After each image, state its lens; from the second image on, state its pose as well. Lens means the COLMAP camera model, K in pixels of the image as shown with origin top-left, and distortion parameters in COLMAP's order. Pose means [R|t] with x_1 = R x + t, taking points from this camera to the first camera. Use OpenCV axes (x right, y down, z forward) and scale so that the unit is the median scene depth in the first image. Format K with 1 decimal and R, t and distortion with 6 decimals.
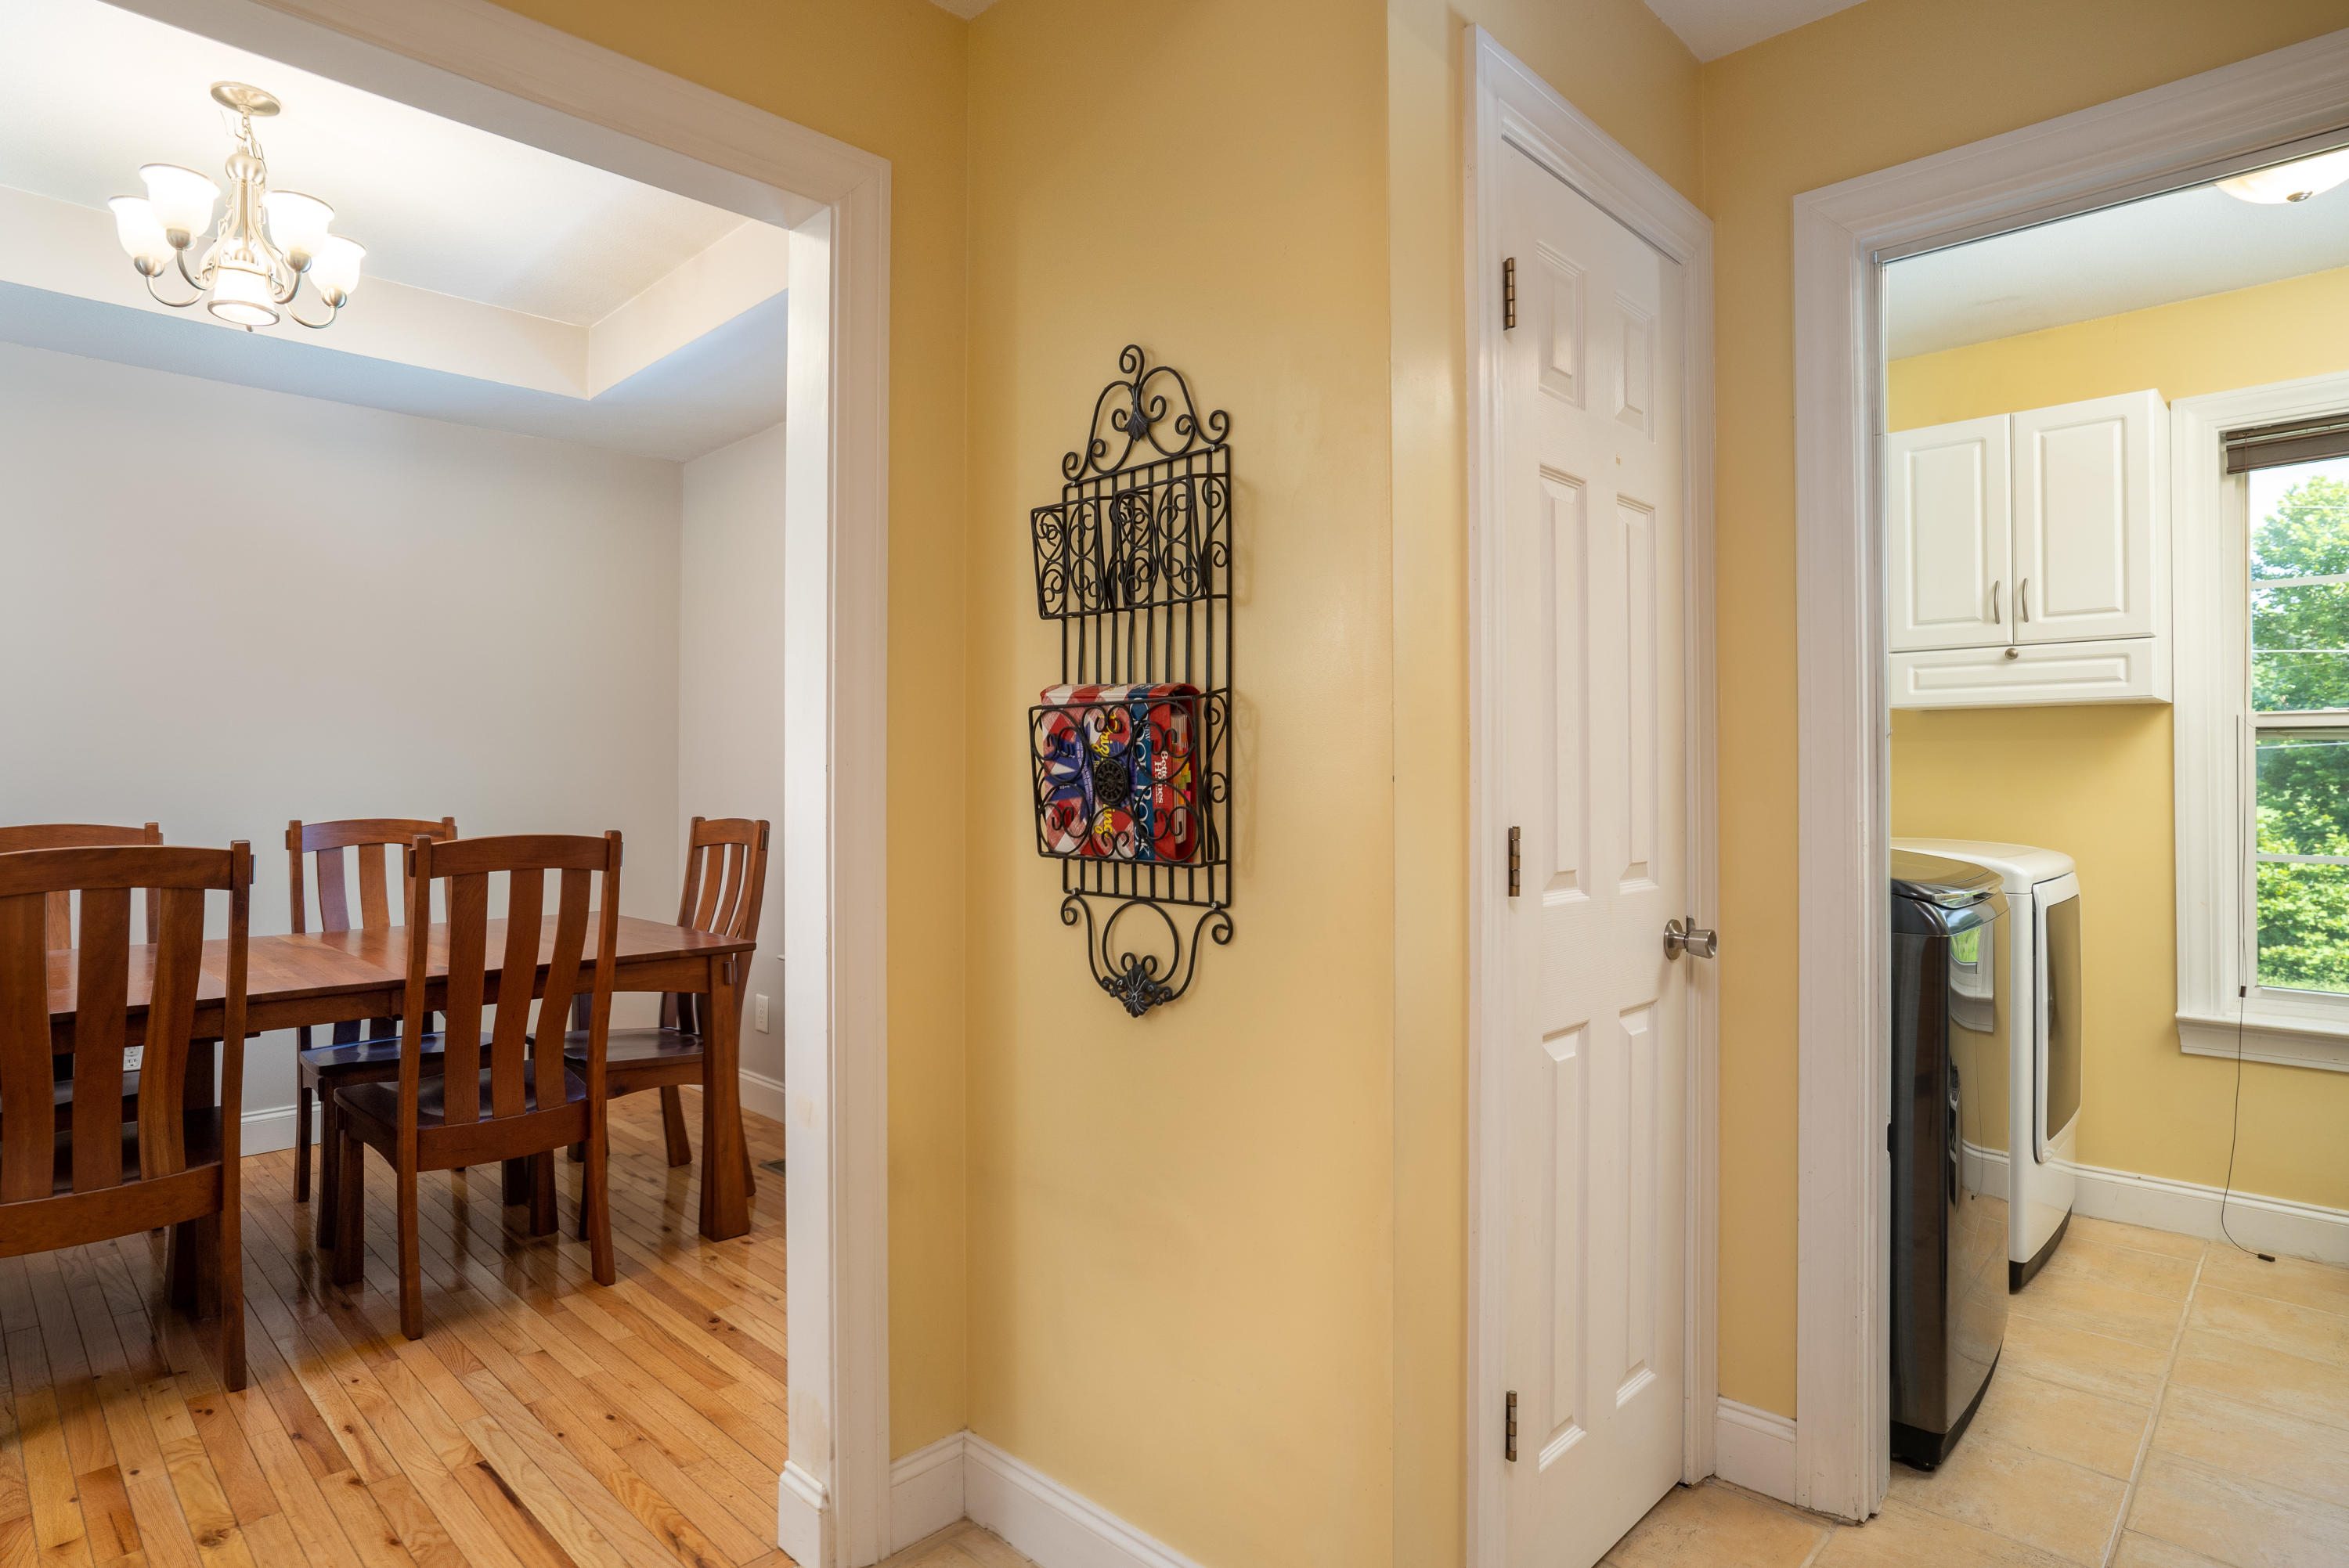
lens RADIAL K [[1285.3, 0, 1174.5], [0, 1285.3, 772.3], [0, 0, 1]] dist [-0.001514, 0.000496]
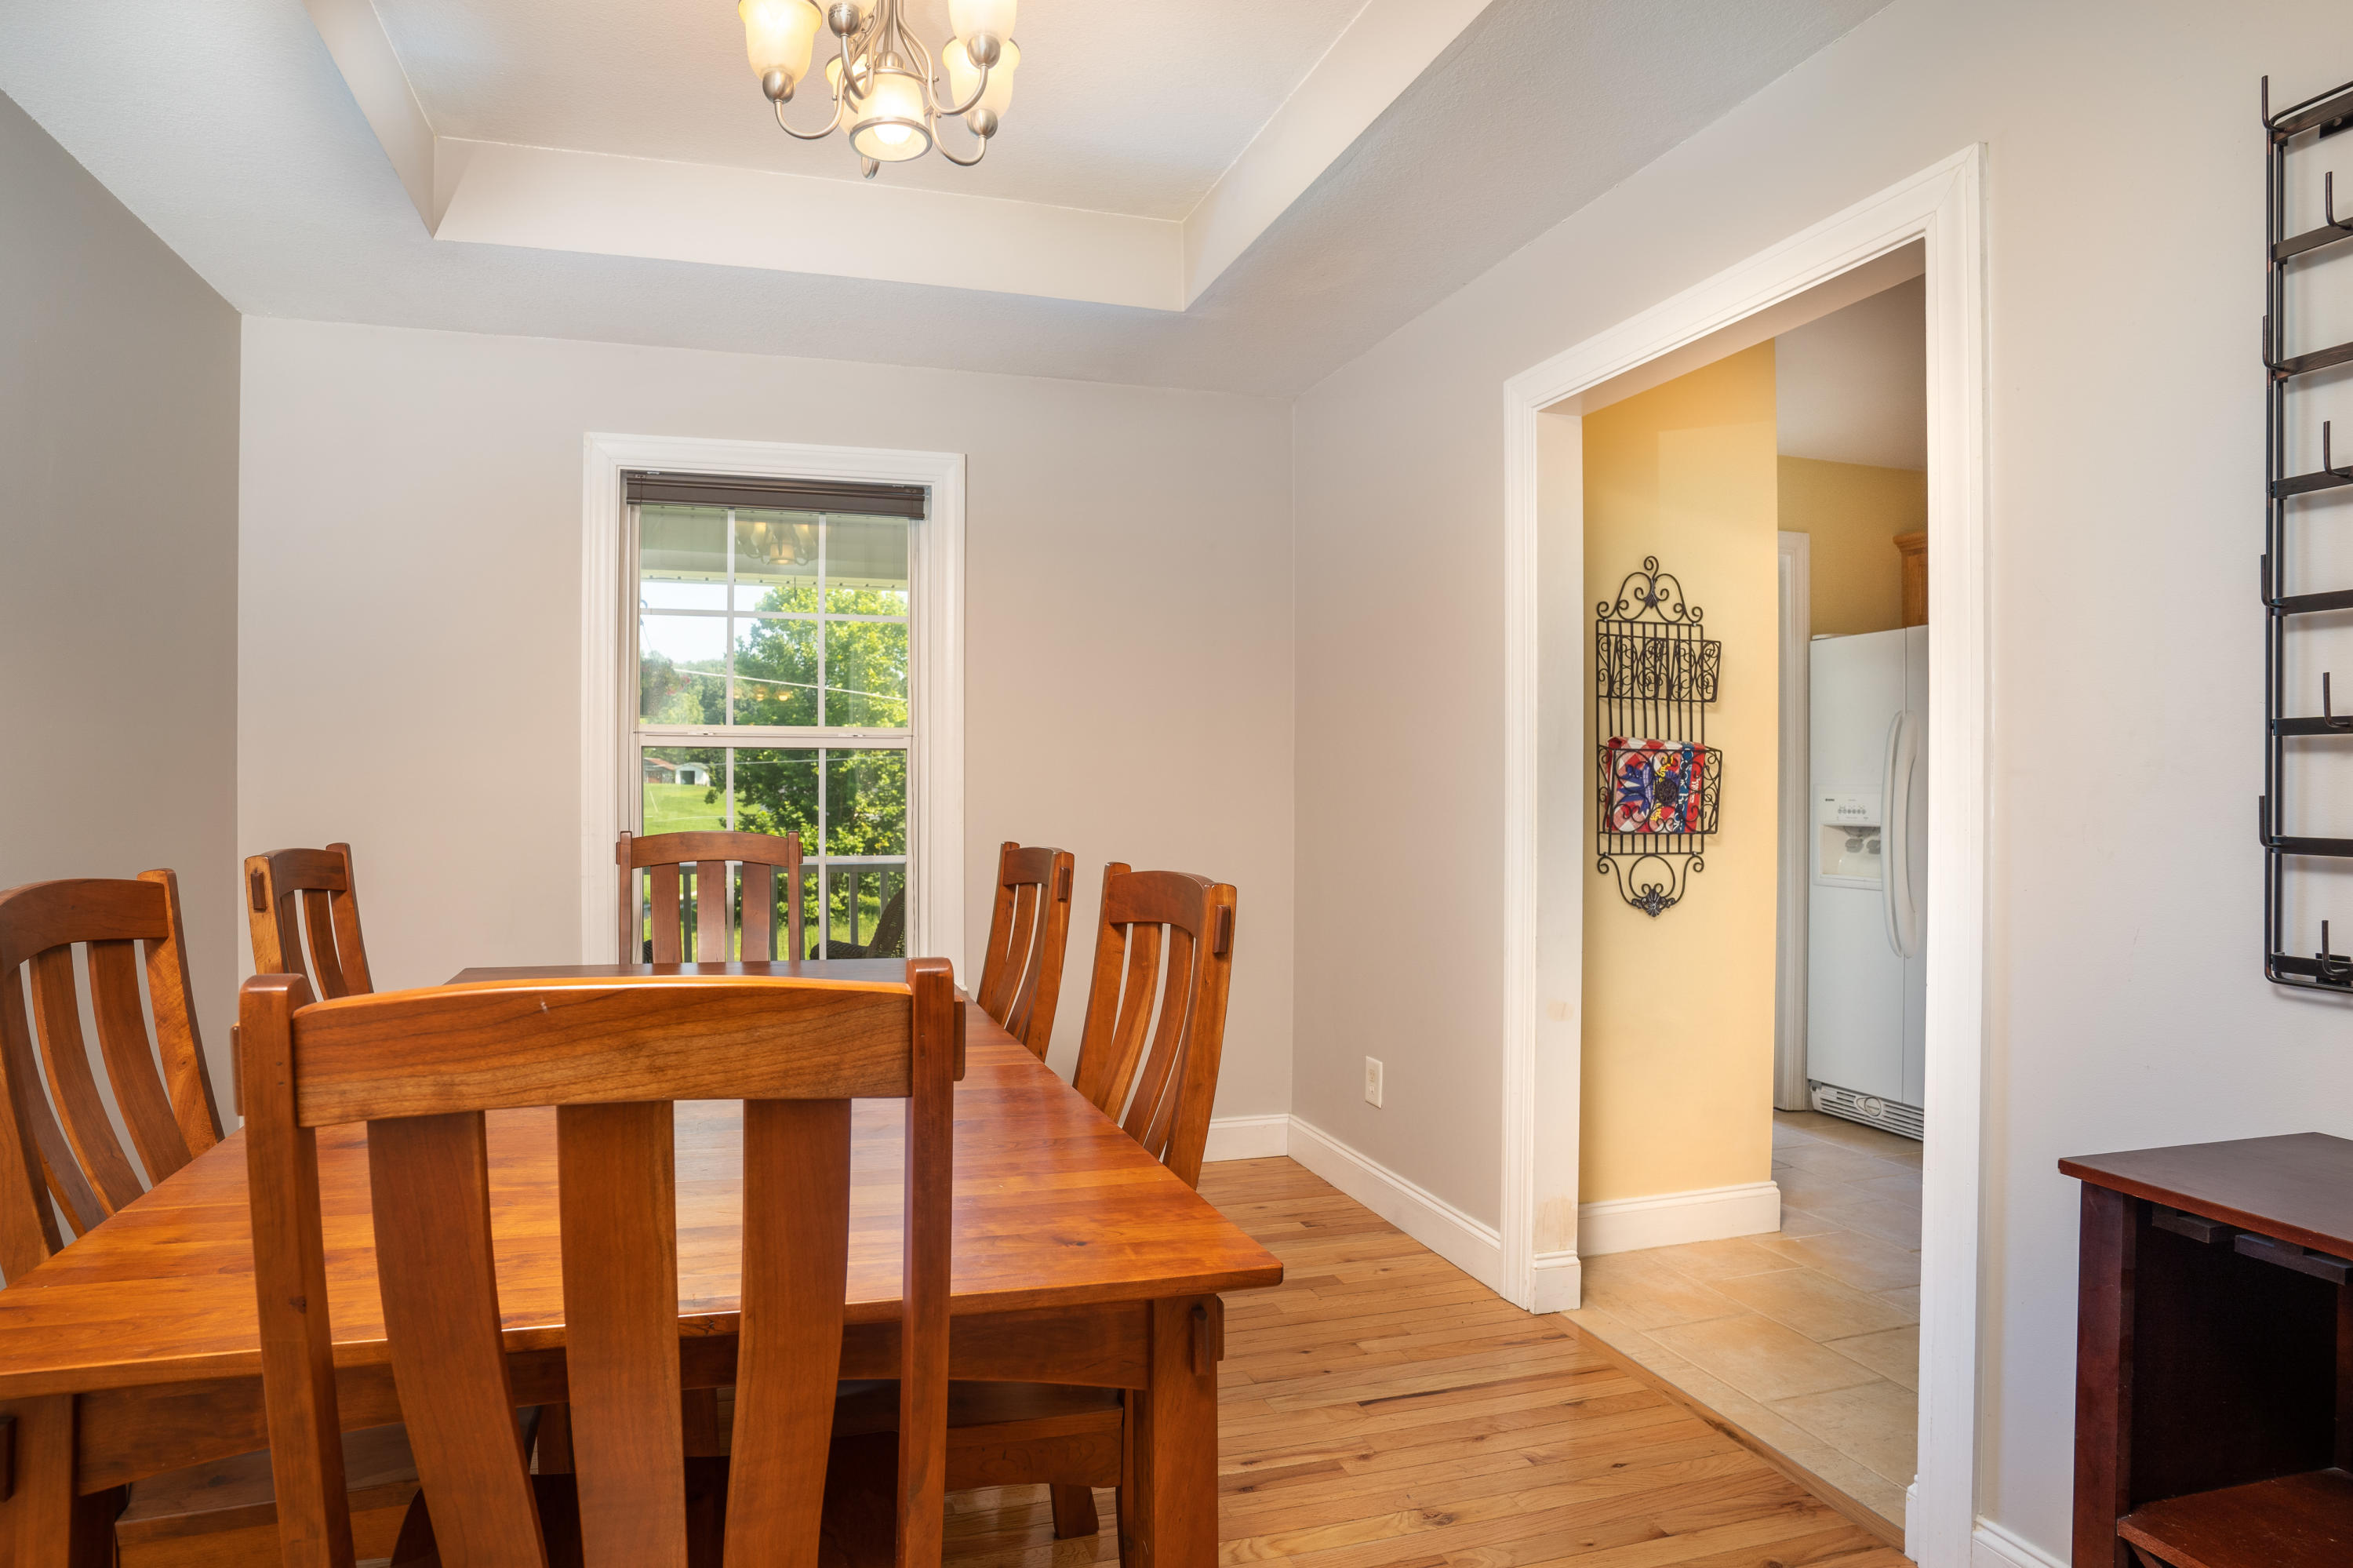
lens RADIAL K [[1201.7, 0, 1176.5], [0, 1201.7, 784.0], [0, 0, 1]] dist [0.045080, 0.000046]
pose [[0.442579, 0.008244, 0.896692, -1.911069], [-0.014586, 0.999892, -0.001994, 0.009759], [-0.896611, -0.012197, 0.442651, 0.840351]]
